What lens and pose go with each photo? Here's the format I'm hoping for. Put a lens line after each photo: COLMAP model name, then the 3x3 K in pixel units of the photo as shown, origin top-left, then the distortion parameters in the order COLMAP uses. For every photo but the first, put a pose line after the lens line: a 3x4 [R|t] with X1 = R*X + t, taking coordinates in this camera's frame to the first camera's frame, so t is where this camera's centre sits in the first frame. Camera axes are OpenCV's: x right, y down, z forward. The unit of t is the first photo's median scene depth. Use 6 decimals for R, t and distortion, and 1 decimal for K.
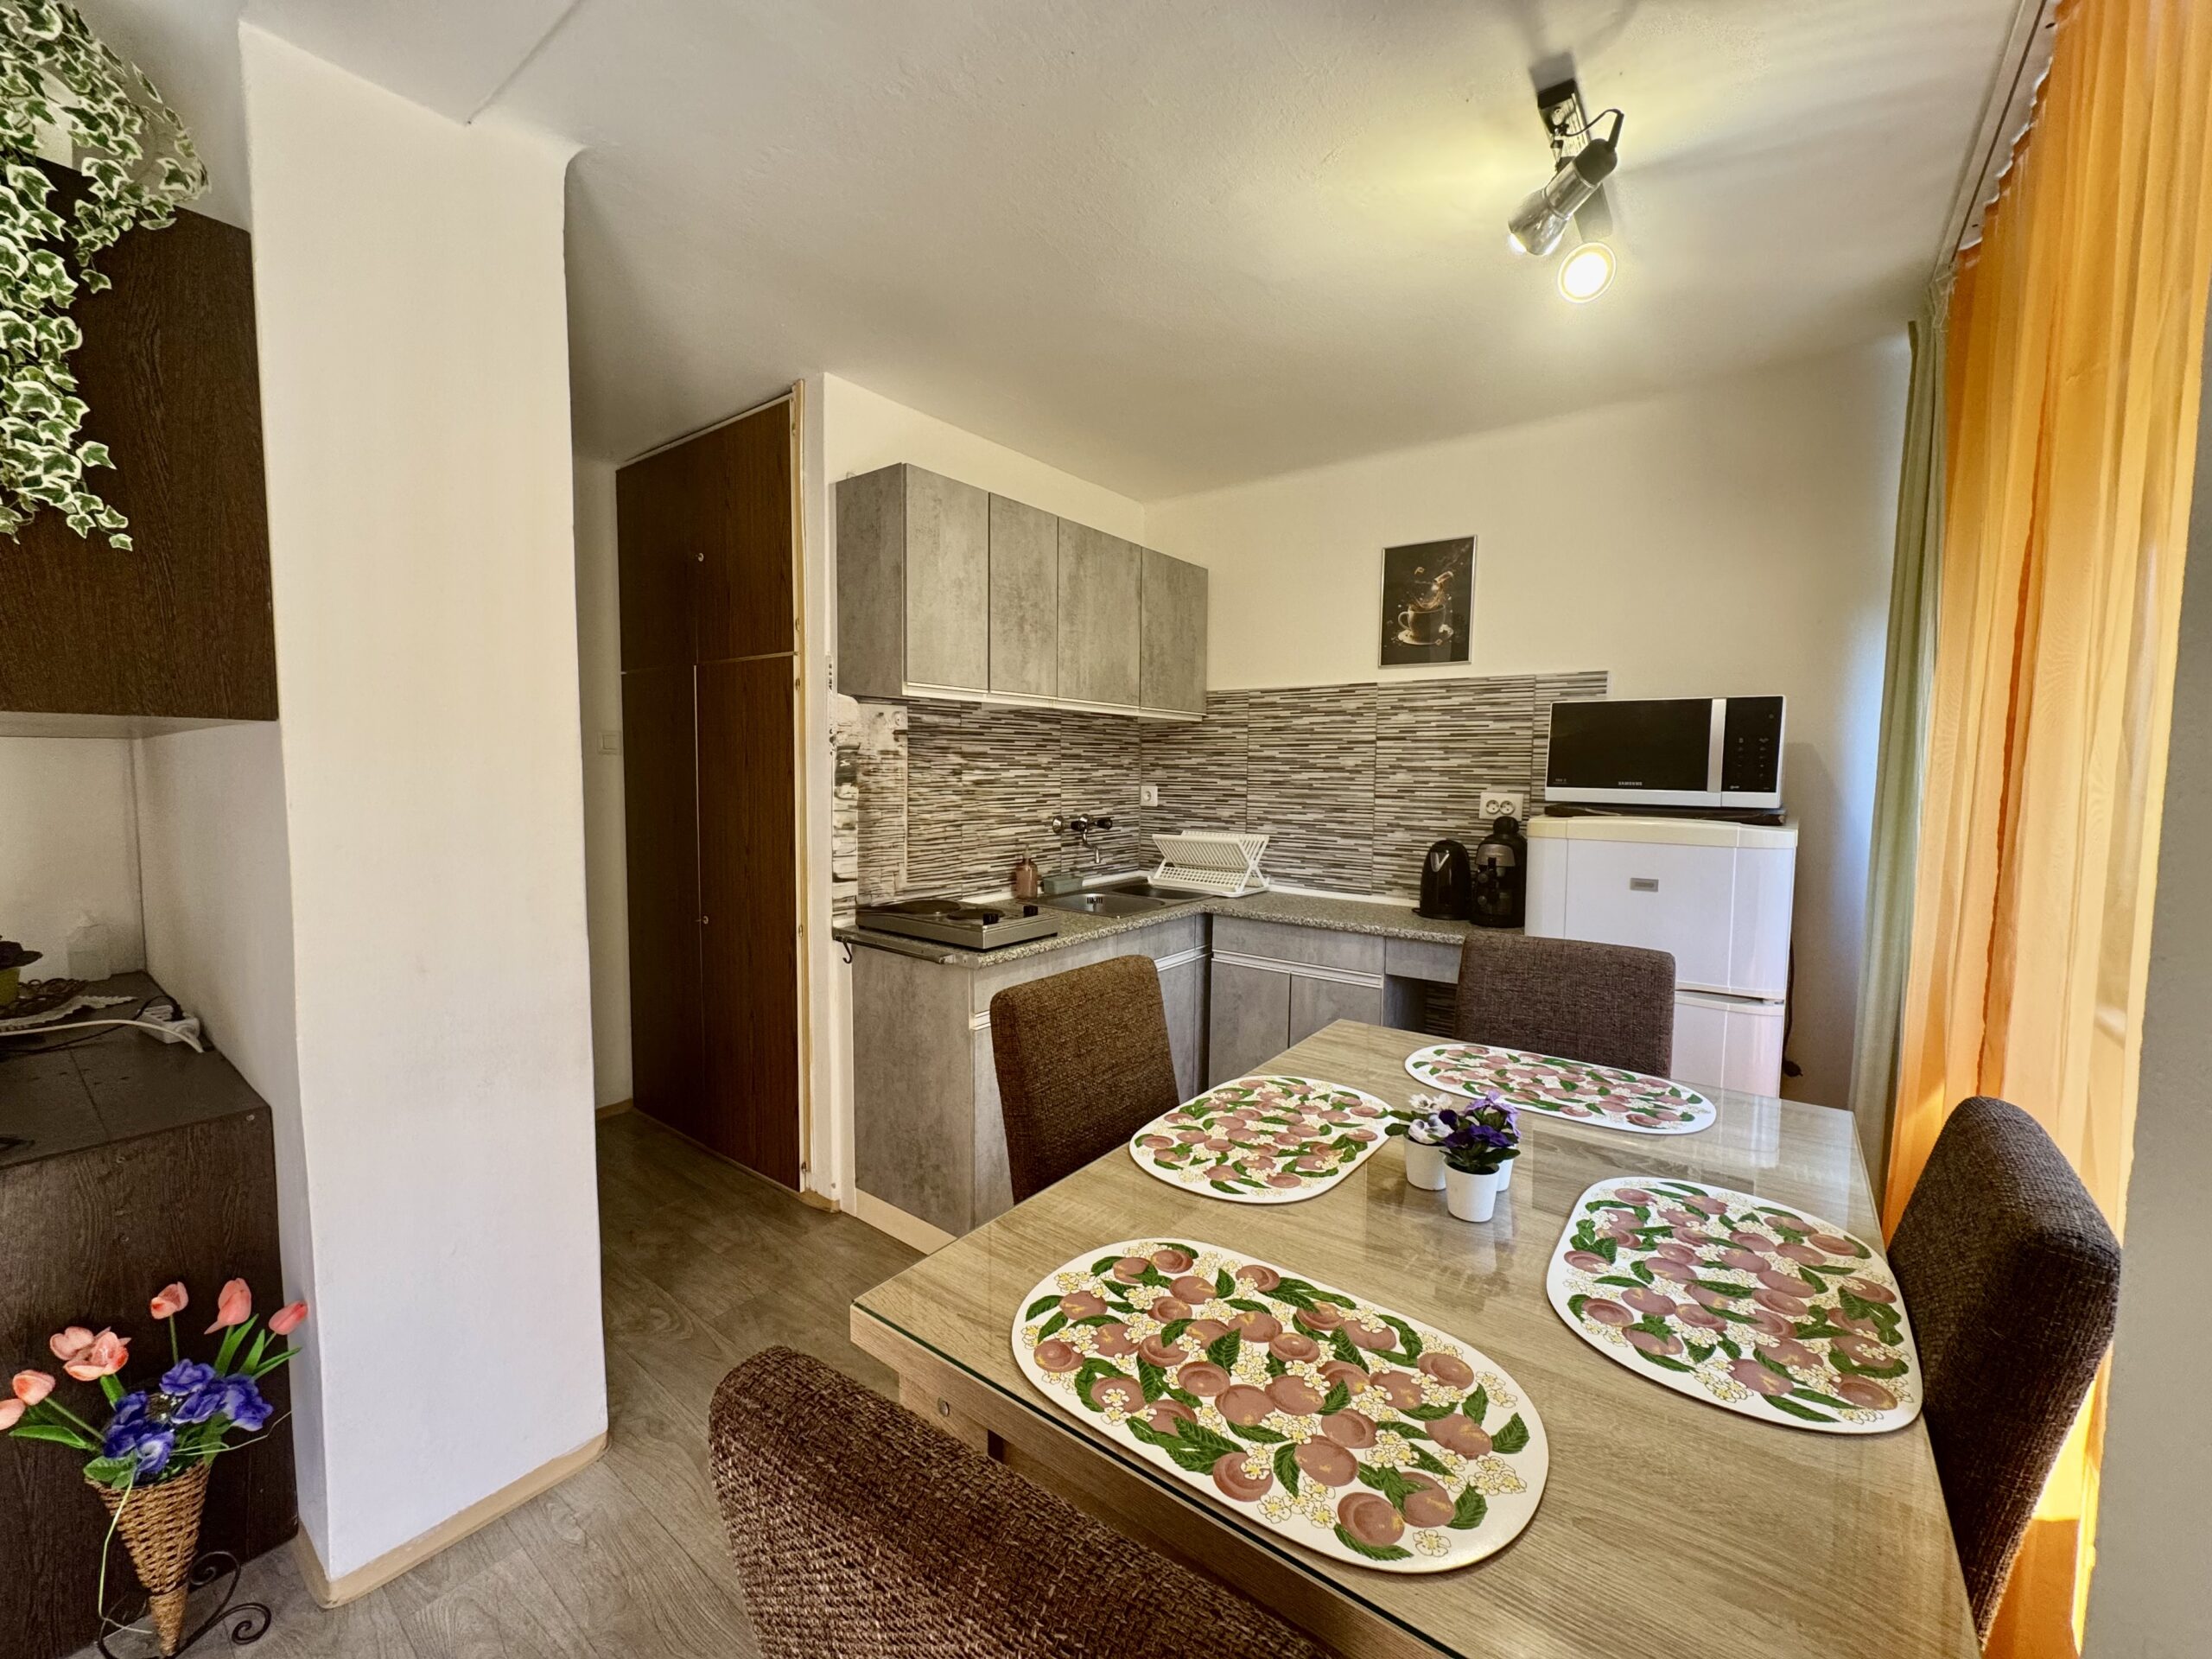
lens RADIAL K [[886.9, 0, 1105.6], [0, 886.9, 831.7], [0, 0, 1]] dist [0.001282, 0.000161]
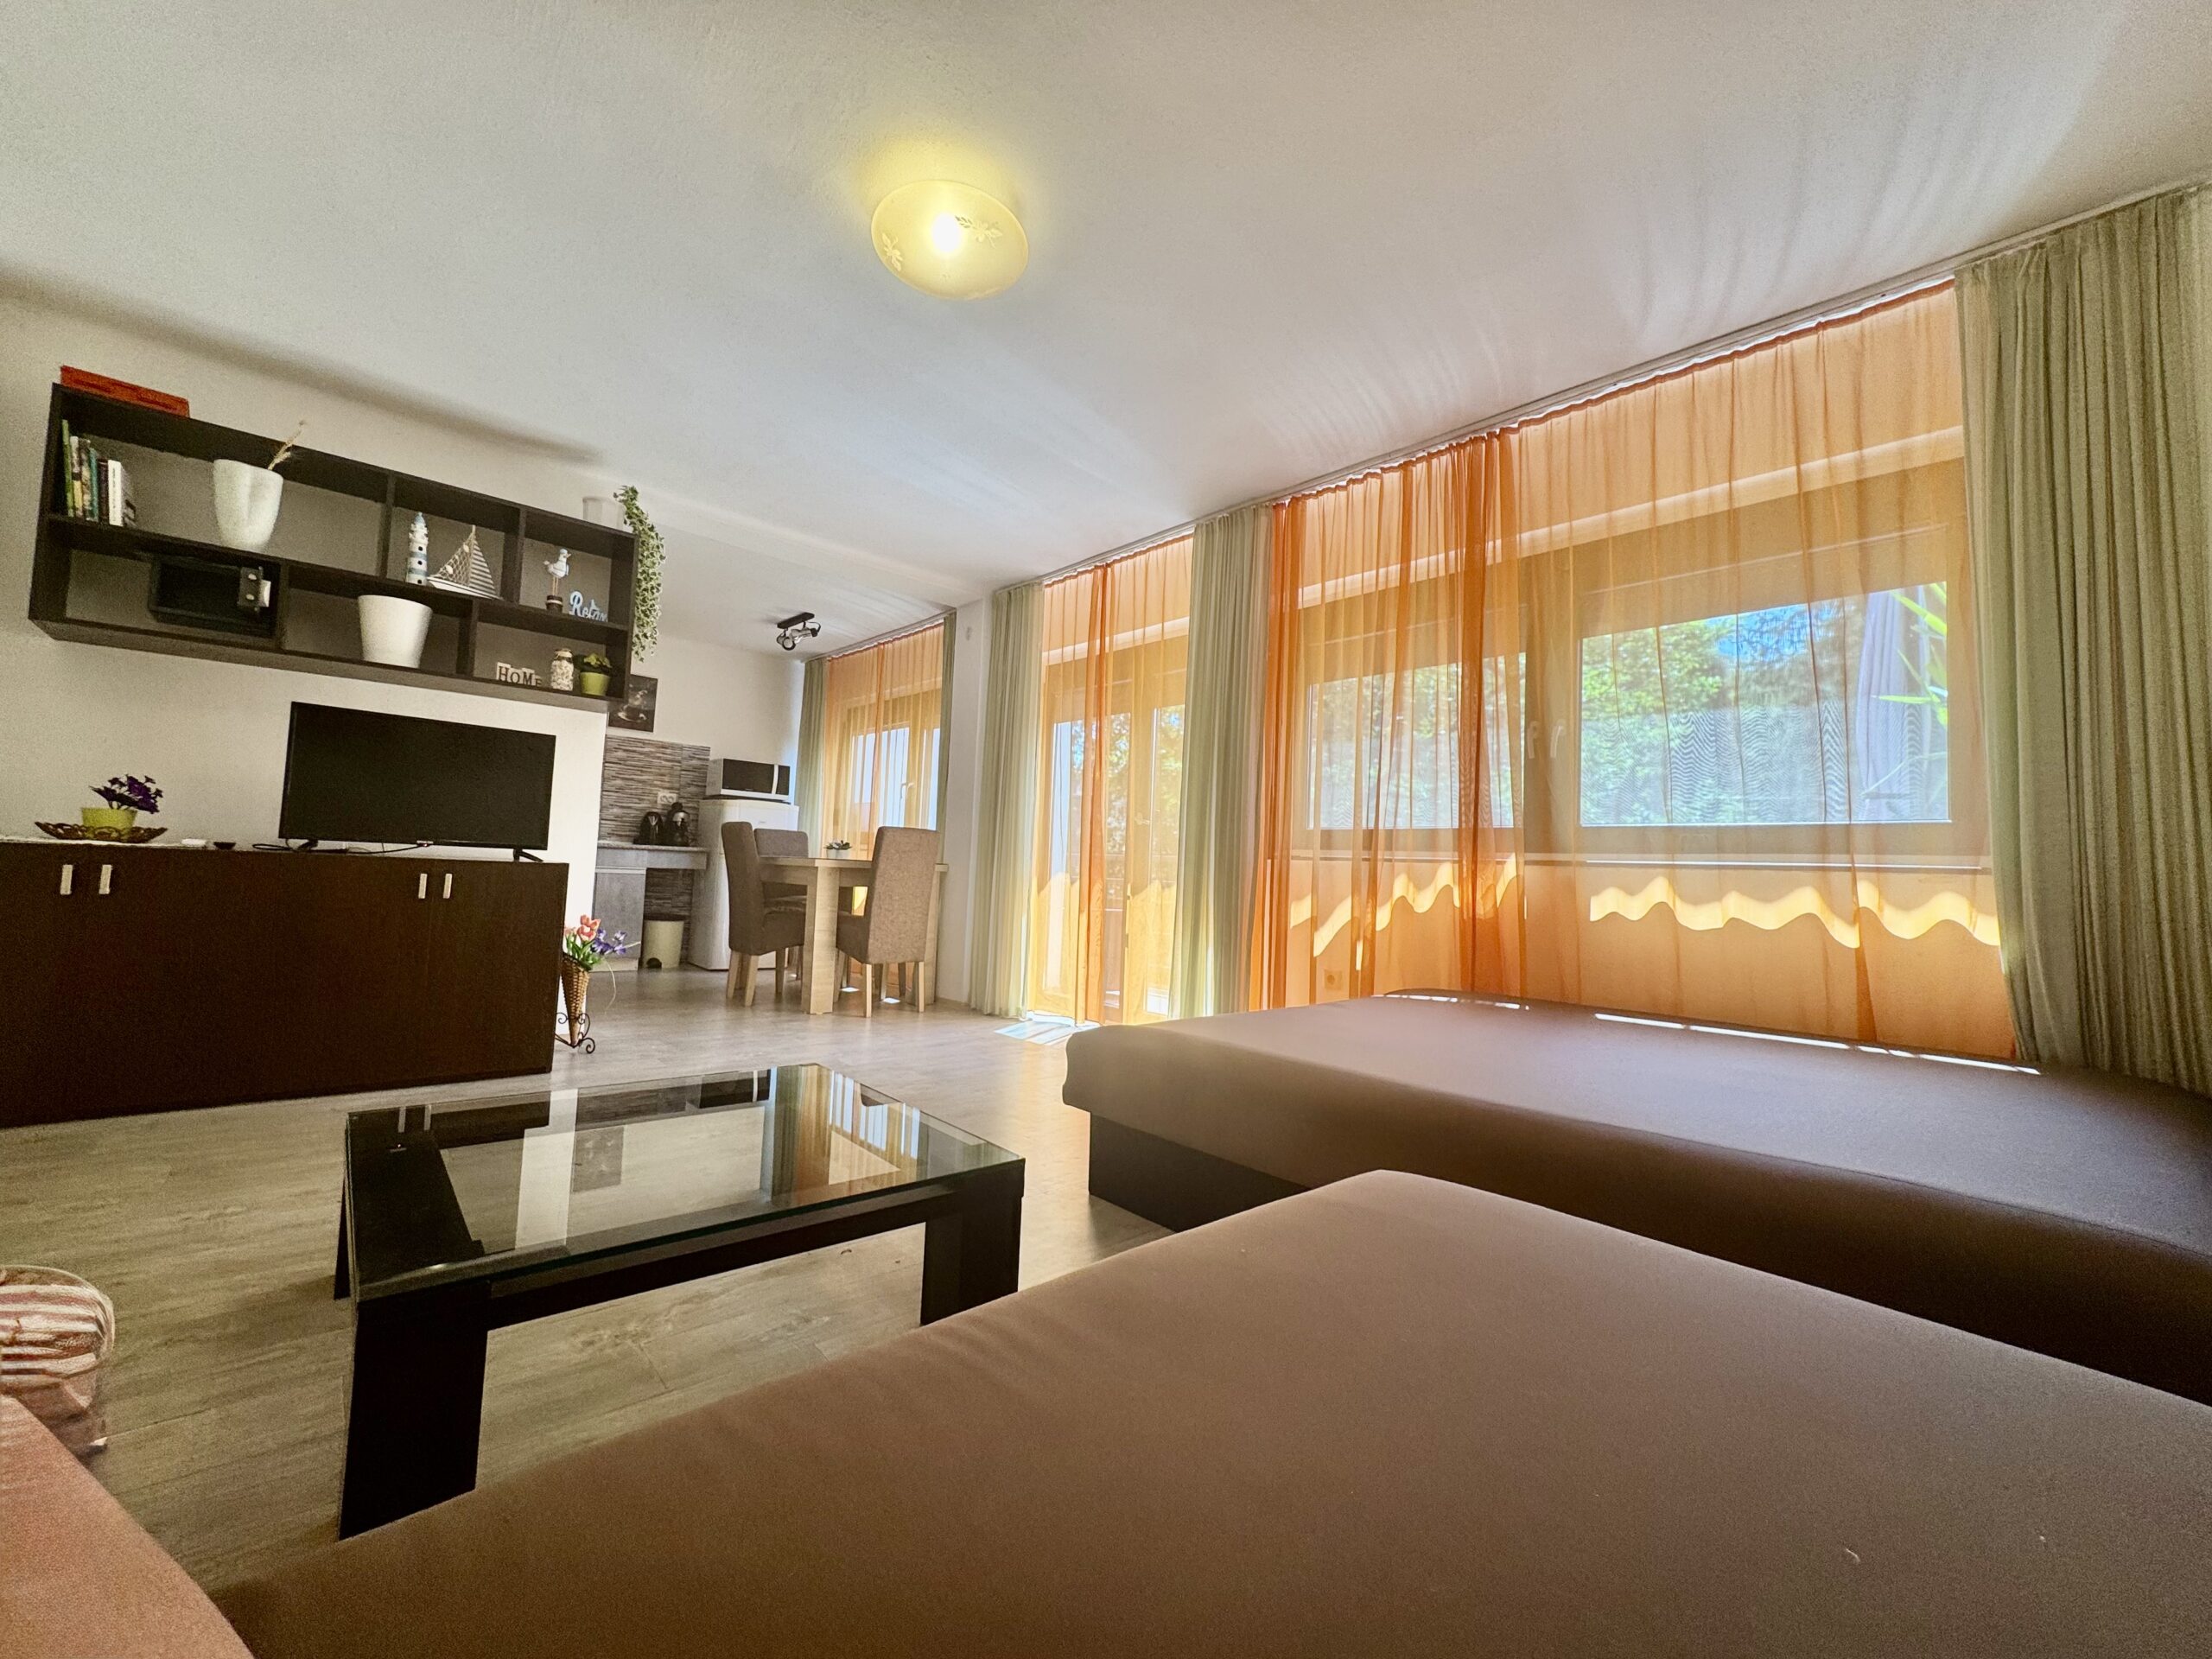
lens RADIAL K [[886.9, 0, 1107.1], [0, 886.9, 816.5], [0, 0, 1]] dist [0.001282, 0.000161]
pose [[0.181307, 0.063364, 0.981383, -1.556453], [0.029368, 0.997128, -0.069806, 0.205845], [-0.982988, 0.041478, 0.178926, -0.508482]]
